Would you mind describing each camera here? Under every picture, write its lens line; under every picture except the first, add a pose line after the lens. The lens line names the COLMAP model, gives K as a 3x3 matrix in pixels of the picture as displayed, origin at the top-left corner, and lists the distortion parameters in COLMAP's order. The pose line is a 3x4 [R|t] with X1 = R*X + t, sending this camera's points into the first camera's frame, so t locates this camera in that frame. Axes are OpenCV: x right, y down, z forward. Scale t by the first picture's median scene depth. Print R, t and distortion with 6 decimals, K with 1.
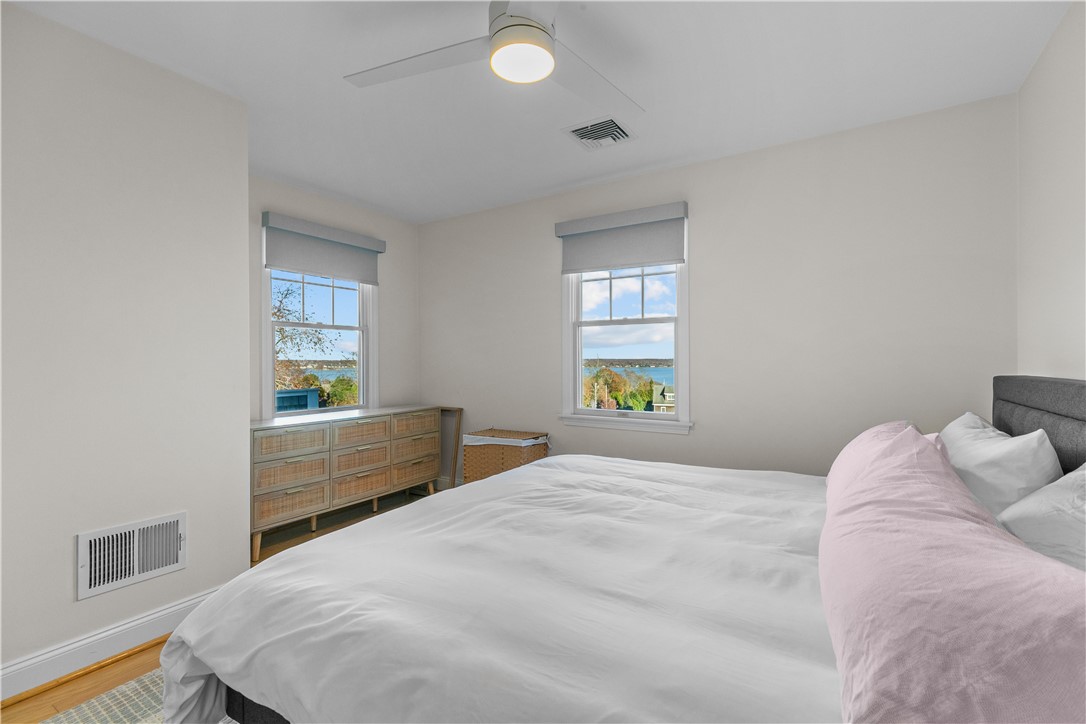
lens RADIAL K [[491.4, 0, 544.1], [0, 491.4, 359.3], [0, 0, 1]] dist [0.005166, -0.000869]
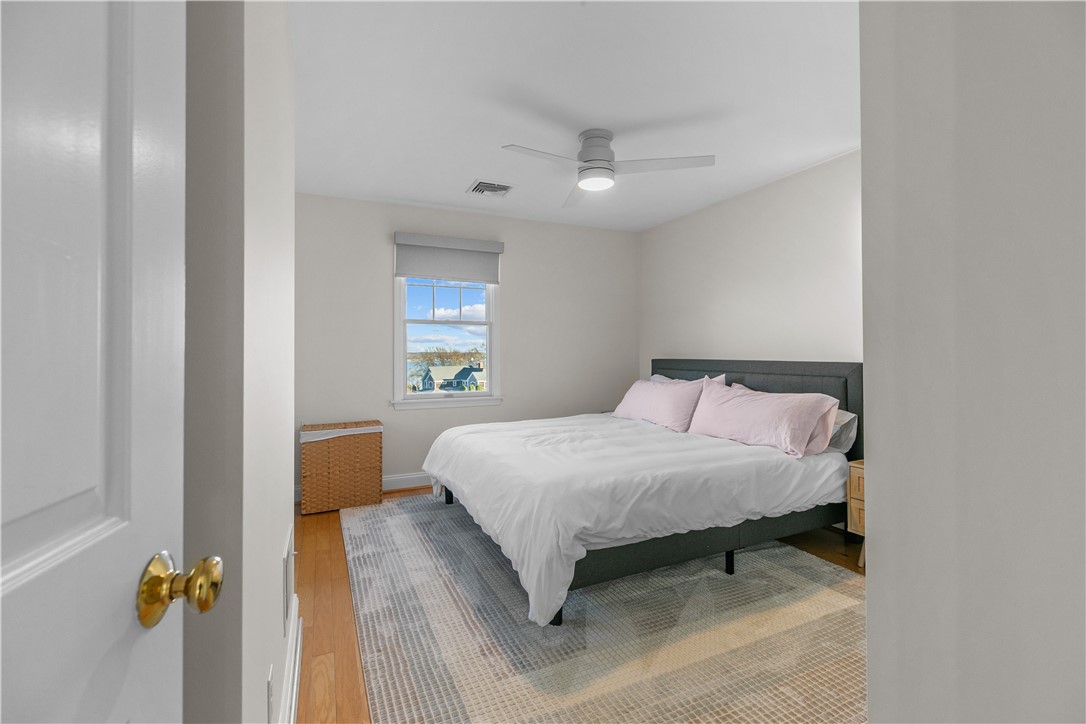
lens RADIAL K [[491.4, 0, 551.9], [0, 491.4, 357.5], [0, 0, 1]] dist [0.005166, -0.000869]
pose [[0.534893, -0.005977, 0.844899, -0.834192], [0.003846, 0.999982, 0.004640, 0.009434], [-0.844911, 0.000767, 0.534906, 0.103886]]
